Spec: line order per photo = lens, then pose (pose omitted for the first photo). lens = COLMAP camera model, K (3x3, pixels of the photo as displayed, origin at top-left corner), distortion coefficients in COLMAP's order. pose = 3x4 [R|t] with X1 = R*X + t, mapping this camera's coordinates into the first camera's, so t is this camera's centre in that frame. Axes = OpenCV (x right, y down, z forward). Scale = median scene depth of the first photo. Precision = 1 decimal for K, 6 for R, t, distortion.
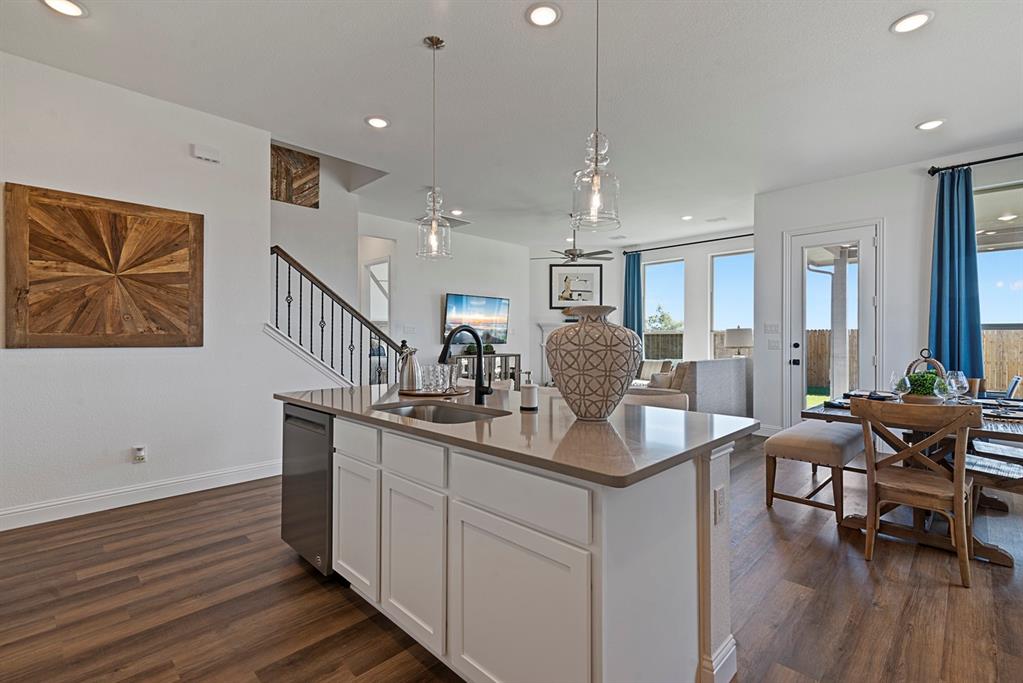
lens RADIAL K [[466.2, 0, 512.7], [0, 466.2, 341.8], [0, 0, 1]] dist [0.005063, 0.000293]
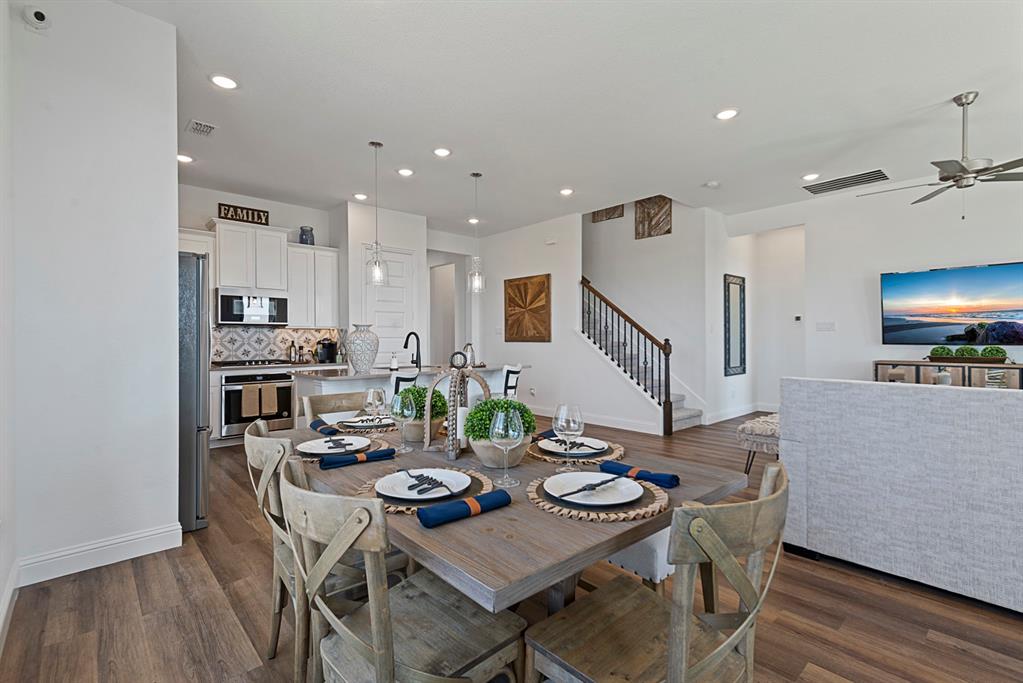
lens RADIAL K [[466.2, 0, 515.6], [0, 466.2, 339.3], [0, 0, 1]] dist [0.005063, 0.000293]
pose [[-0.051265, -0.001378, -0.998684, 1.342075], [-0.000575, 0.999999, -0.001350, 0.001908], [0.998685, 0.000505, -0.051265, 1.020888]]
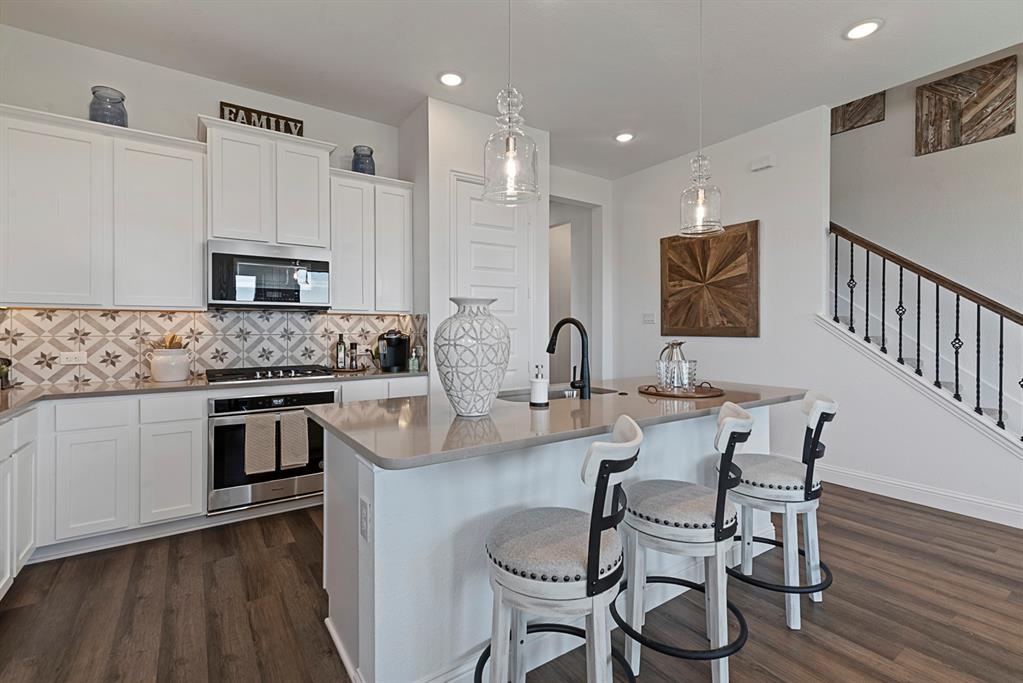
lens RADIAL K [[466.2, 0, 510.0], [0, 466.2, 330.8], [0, 0, 1]] dist [0.005063, 0.000293]
pose [[-0.199341, 0.001342, -0.979929, 0.592804], [-0.003330, 0.999992, 0.002047, -0.005541], [0.979924, 0.003671, -0.199335, 0.682419]]
